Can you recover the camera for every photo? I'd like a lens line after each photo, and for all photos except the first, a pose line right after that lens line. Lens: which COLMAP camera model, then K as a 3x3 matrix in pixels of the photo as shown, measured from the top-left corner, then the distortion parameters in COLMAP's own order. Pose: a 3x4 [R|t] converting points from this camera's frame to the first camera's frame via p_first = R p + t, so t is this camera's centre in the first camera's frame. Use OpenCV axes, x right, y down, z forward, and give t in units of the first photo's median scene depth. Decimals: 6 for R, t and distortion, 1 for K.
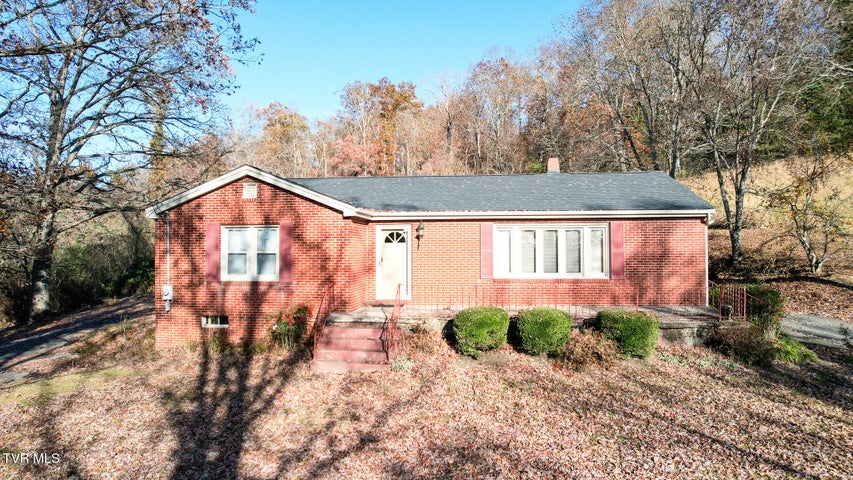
lens RADIAL K [[544.8, 0, 426.6], [0, 544.8, 241.6], [0, 0, 1]] dist [-0.077944, 0.071275]
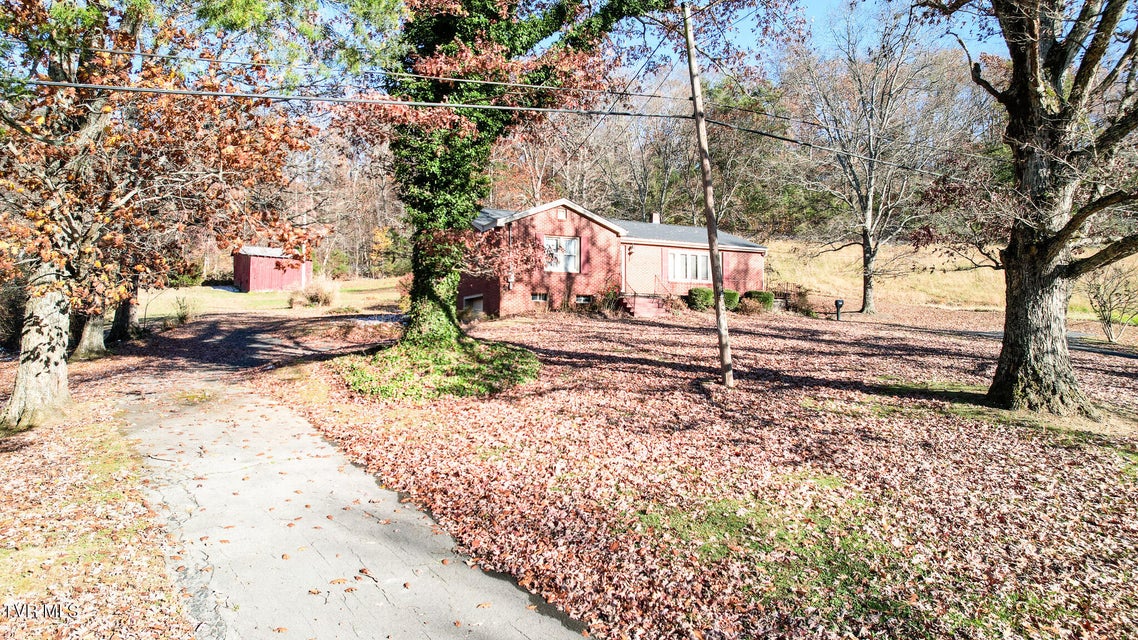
lens RADIAL K [[726.9, 0, 568.8], [0, 726.9, 321.6], [0, 0, 1]] dist [-0.077944, 0.071275]
pose [[0.846863, 0.021283, 0.531386, -1.433642], [-0.008612, 0.999617, -0.026311, 0.279651], [-0.531742, 0.017706, 0.846721, -0.801988]]
